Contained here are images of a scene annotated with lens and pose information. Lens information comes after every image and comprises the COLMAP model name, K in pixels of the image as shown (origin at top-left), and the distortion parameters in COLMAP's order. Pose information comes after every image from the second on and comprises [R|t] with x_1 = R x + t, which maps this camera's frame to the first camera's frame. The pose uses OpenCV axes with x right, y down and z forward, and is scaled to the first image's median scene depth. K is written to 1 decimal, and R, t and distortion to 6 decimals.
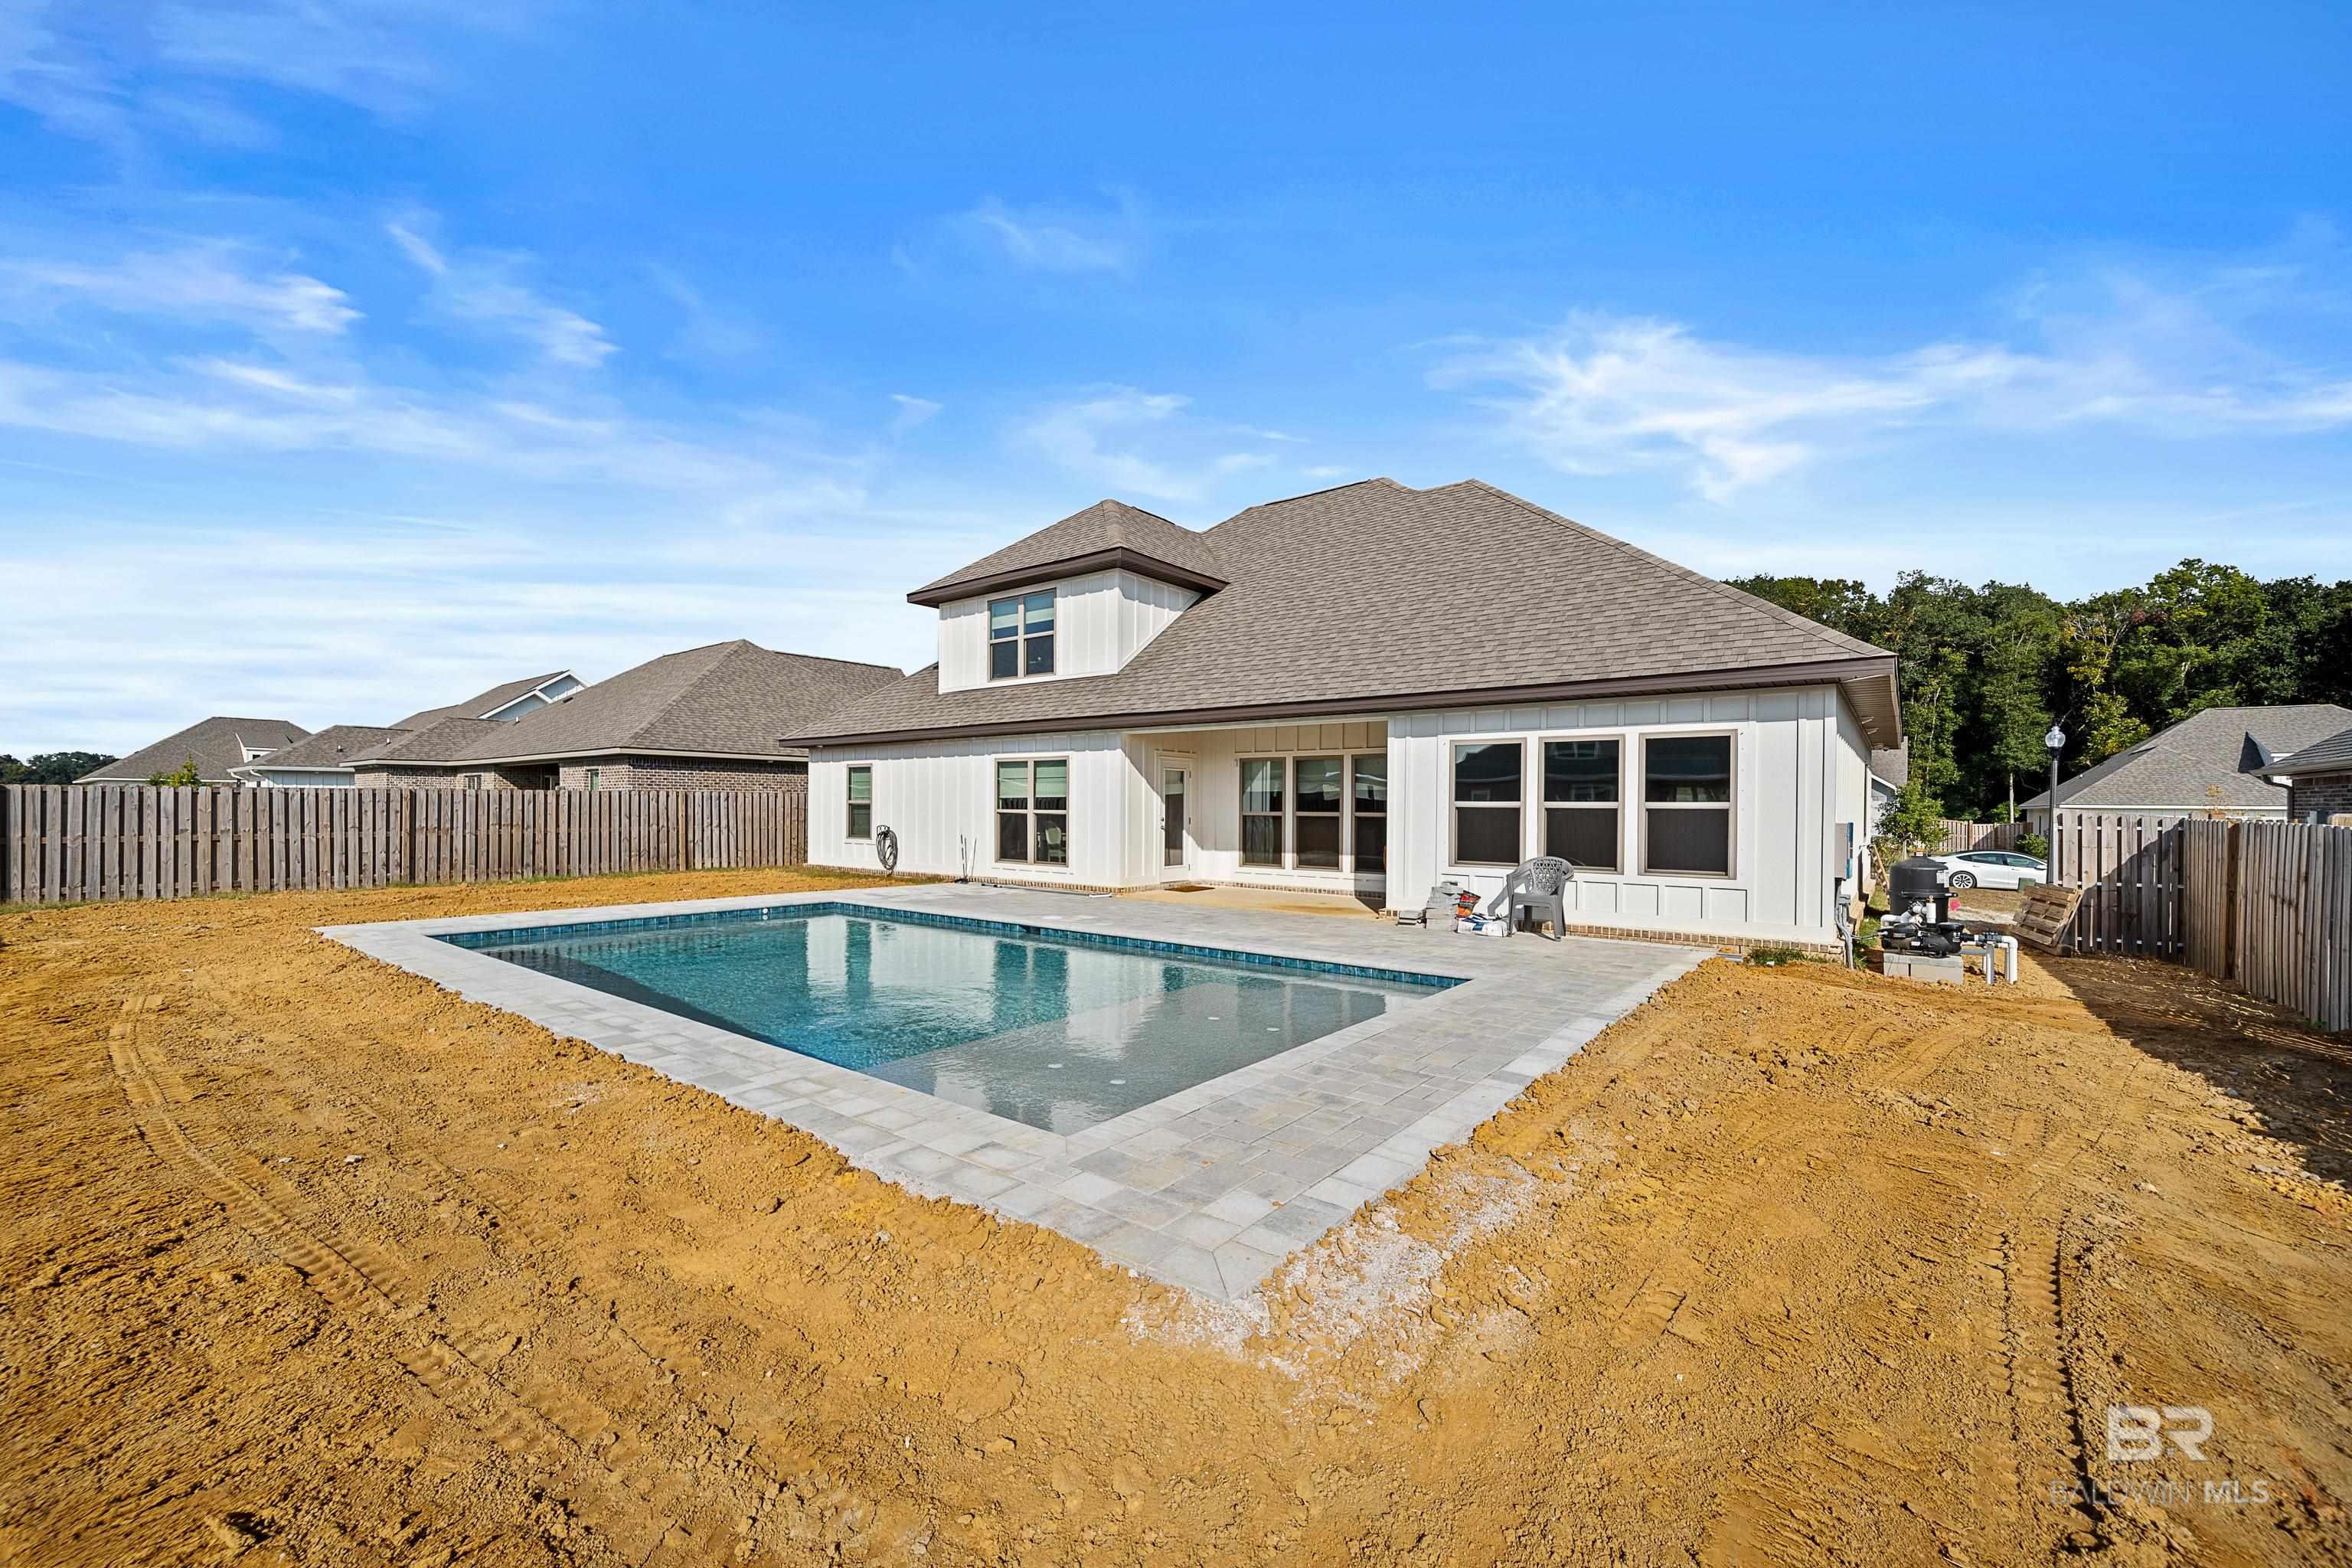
lens RADIAL K [[946.8, 0, 1173.7], [0, 946.8, 806.4], [0, 0, 1]] dist [-0.001160, -0.000166]
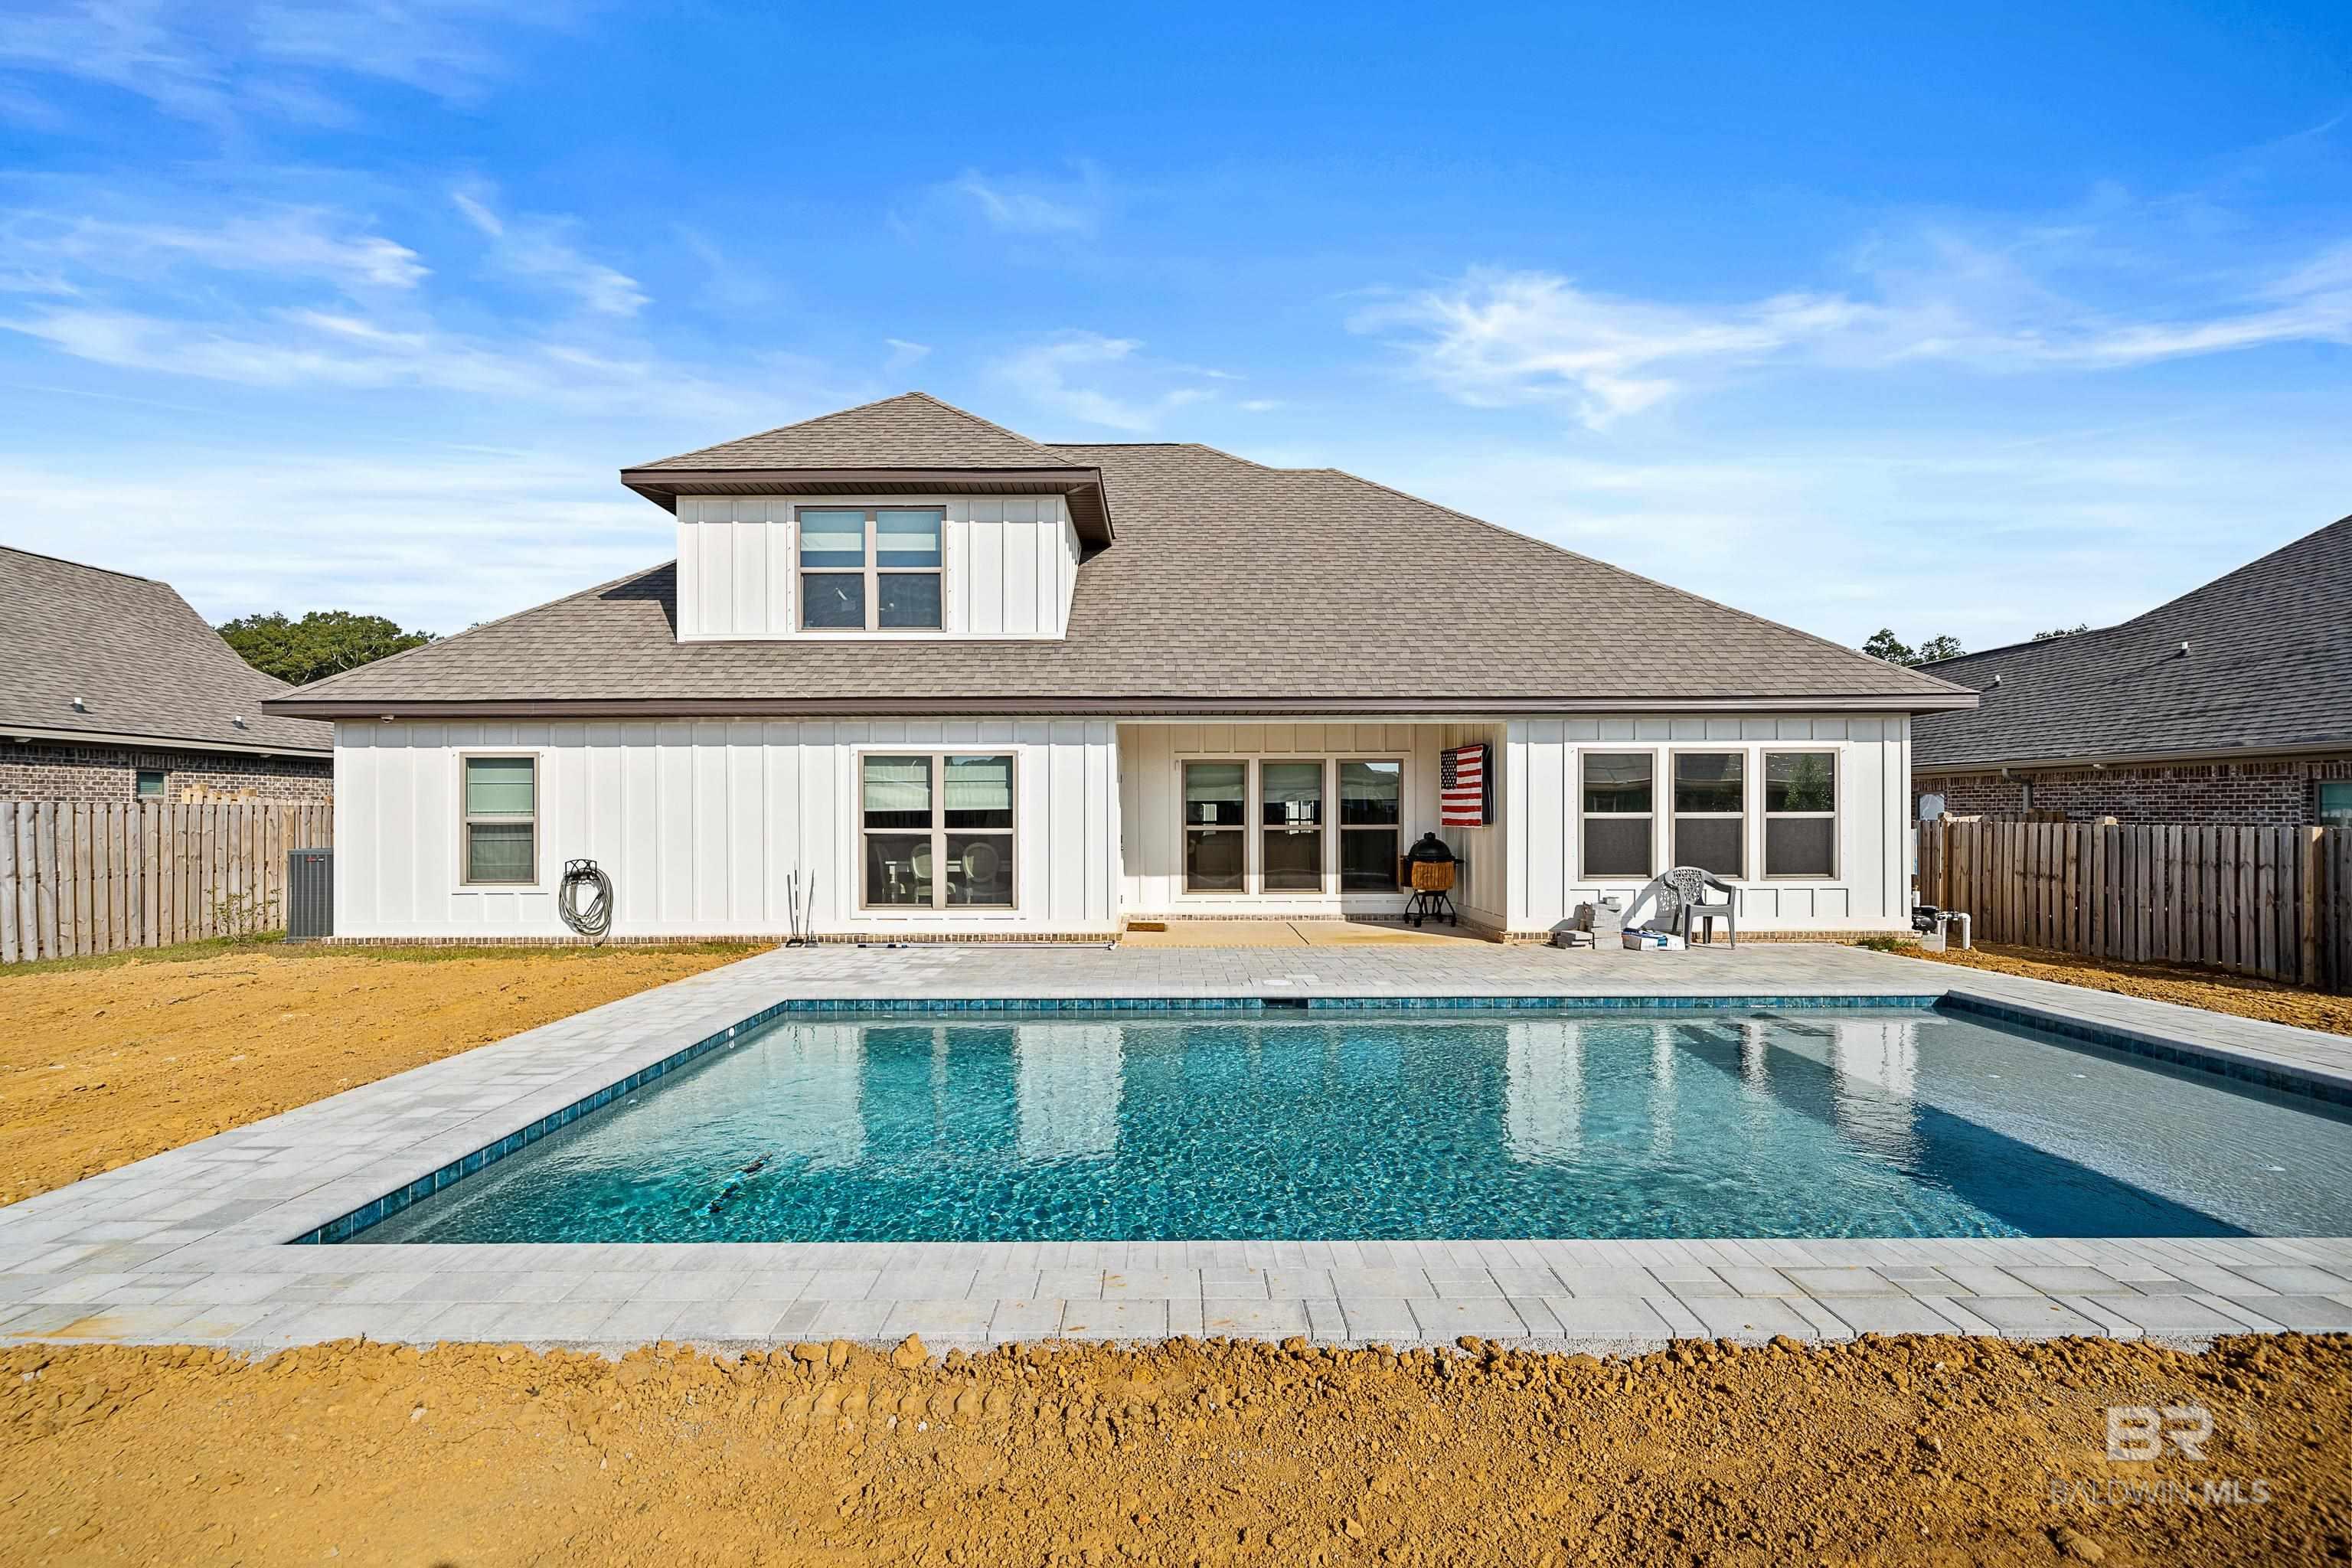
lens RADIAL K [[1005.4, 0, 1182.8], [0, 1005.4, 818.0], [0, 0, 1]] dist [0.004572, 0.000009]
pose [[0.779767, -0.010980, 0.625974, -0.479128], [0.008669, 0.999940, 0.006741, -0.007419], [-0.626010, 0.000170, 0.779815, 0.340716]]
